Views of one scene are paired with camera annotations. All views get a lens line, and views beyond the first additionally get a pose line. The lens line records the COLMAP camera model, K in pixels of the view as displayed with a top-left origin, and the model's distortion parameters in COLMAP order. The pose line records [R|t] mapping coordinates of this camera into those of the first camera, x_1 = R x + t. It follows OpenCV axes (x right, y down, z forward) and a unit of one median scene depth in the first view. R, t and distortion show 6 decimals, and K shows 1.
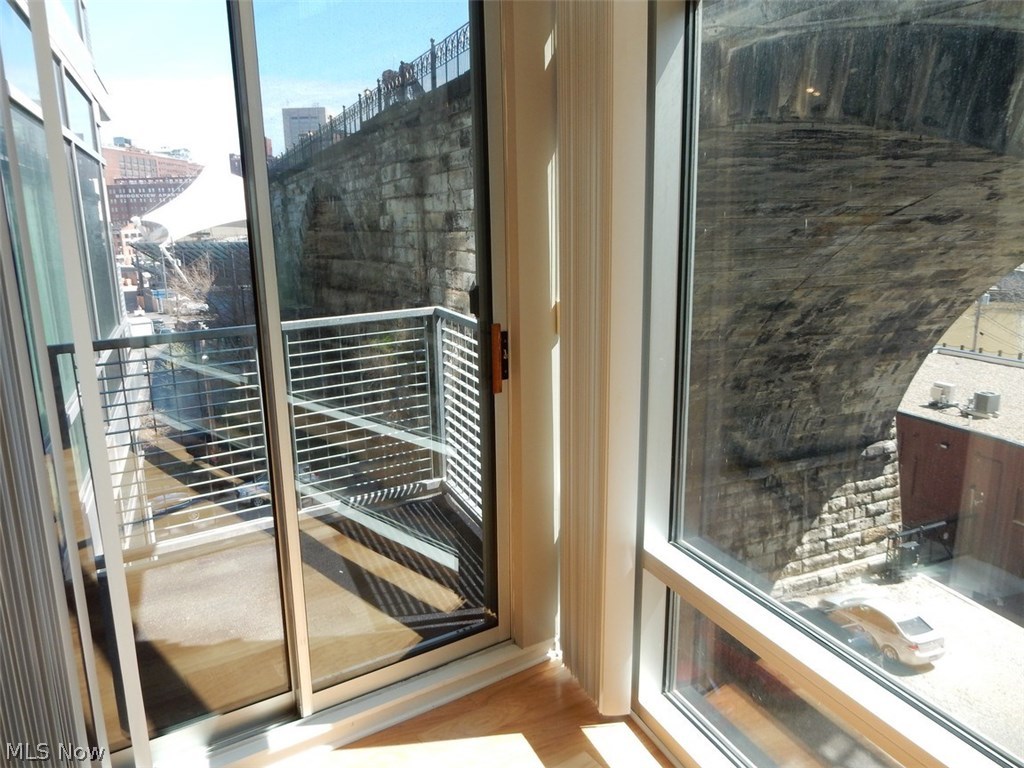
lens RADIAL K [[746.7, 0, 509.8], [0, 746.7, 392.1], [0, 0, 1]] dist [-0.013270, -0.002101]
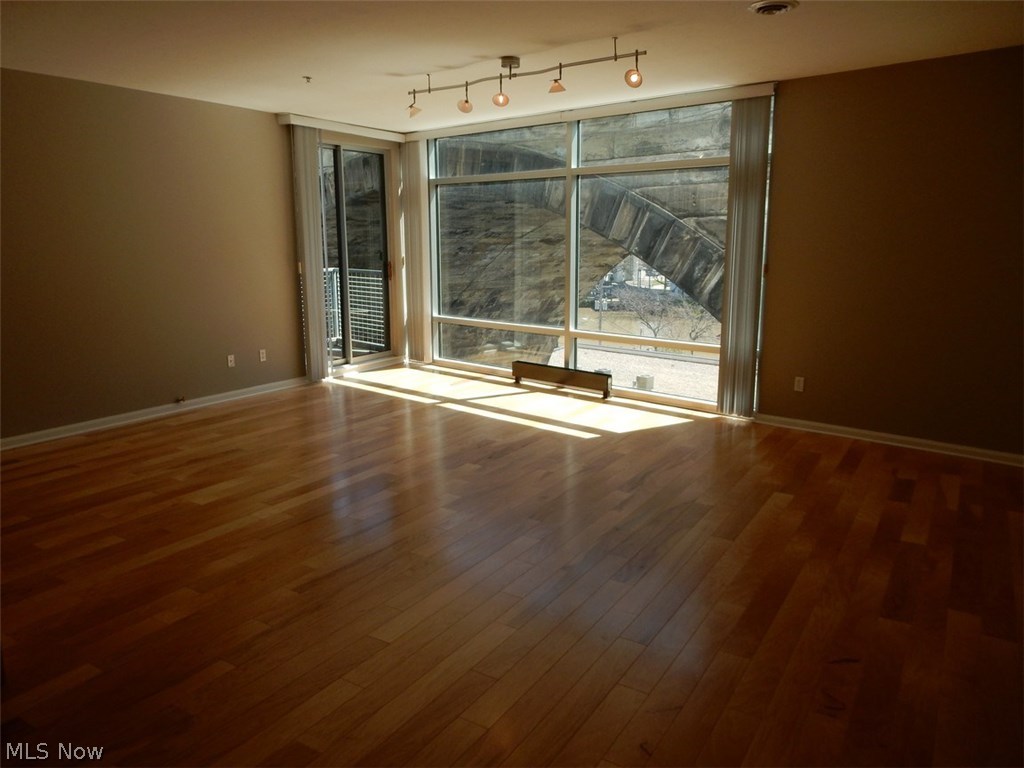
lens RADIAL K [[746.7, 0, 509.8], [0, 746.7, 392.1], [0, 0, 1]] dist [-0.013270, -0.002101]
pose [[0.911221, -0.067464, 0.406356, -0.126295], [0.078805, 0.996827, -0.011220, 0.079412], [-0.404310, 0.042247, 0.913646, -0.323239]]
